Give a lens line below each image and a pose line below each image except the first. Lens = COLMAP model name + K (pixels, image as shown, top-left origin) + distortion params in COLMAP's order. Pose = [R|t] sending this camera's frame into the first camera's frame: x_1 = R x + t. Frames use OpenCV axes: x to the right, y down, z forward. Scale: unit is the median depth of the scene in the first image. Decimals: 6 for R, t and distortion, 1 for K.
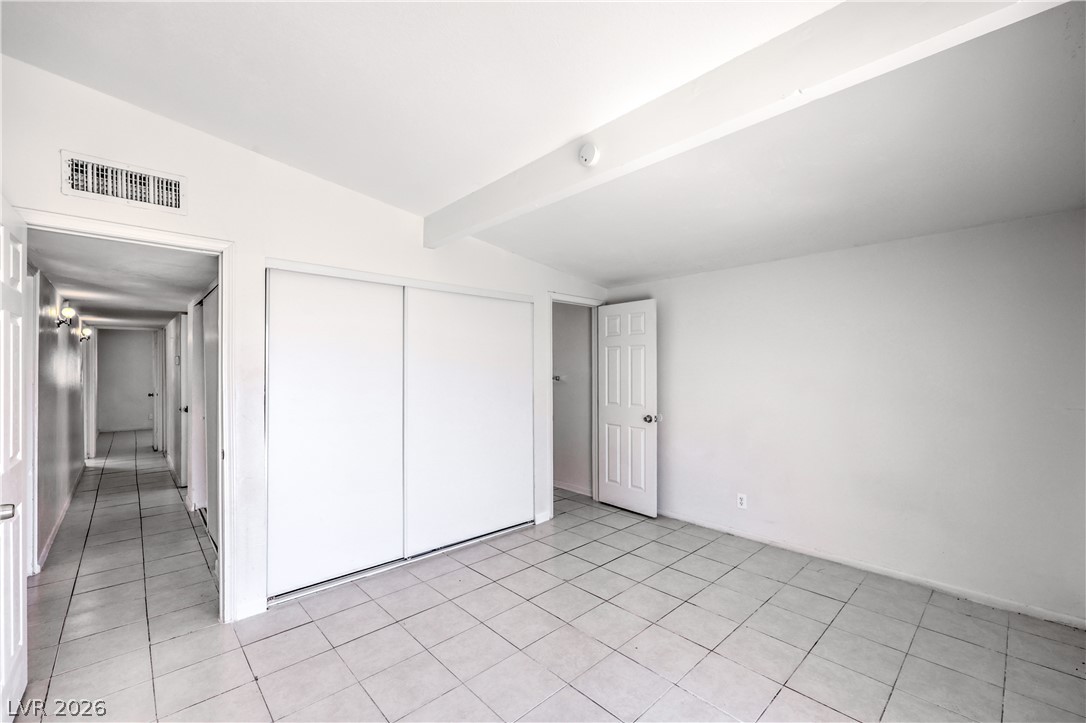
lens RADIAL K [[449.6, 0, 551.7], [0, 449.6, 368.7], [0, 0, 1]] dist [0.009139, -0.000047]
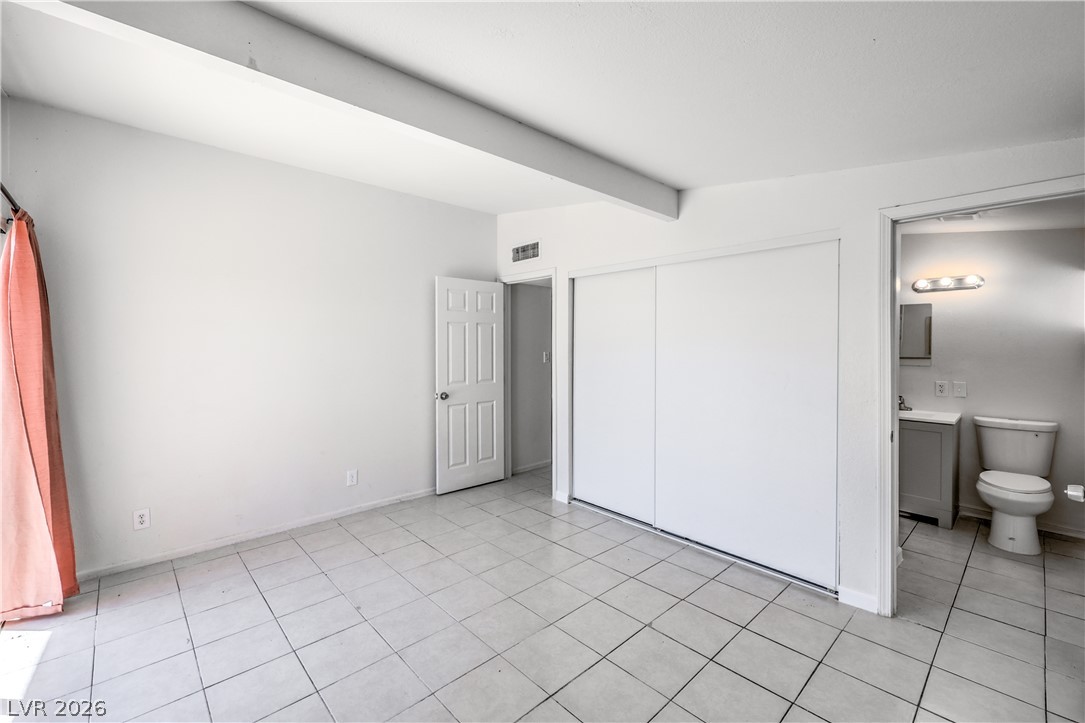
lens RADIAL K [[449.2, 0, 543.8], [0, 449.2, 351.6], [0, 0, 1]] dist [0.009139, -0.000047]
pose [[-0.002914, 0.016131, -0.999866, 0.722622], [0.002205, 0.999868, 0.016125, -0.002761], [0.999993, -0.002158, -0.002949, 0.758772]]
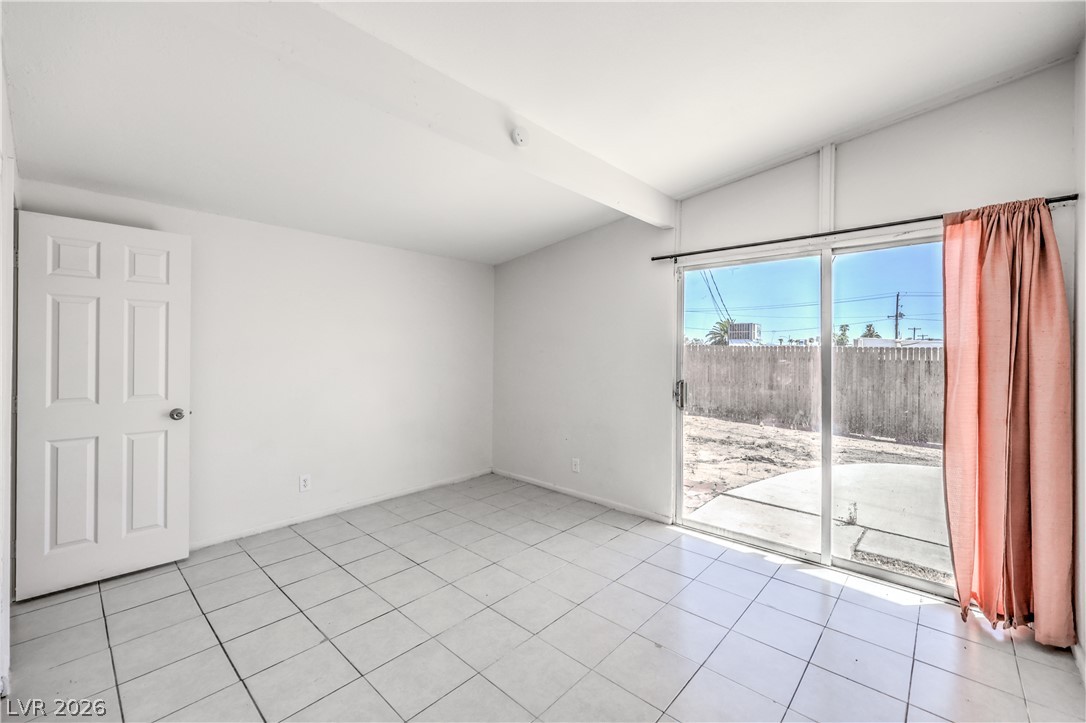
lens RADIAL K [[449.6, 0, 549.4], [0, 449.6, 354.5], [0, 0, 1]] dist [0.009139, -0.000047]
pose [[-0.081115, -0.003801, 0.996698, -0.636566], [-0.010638, 0.999939, 0.002947, 0.020691], [-0.996648, -0.010363, -0.081150, 0.657073]]
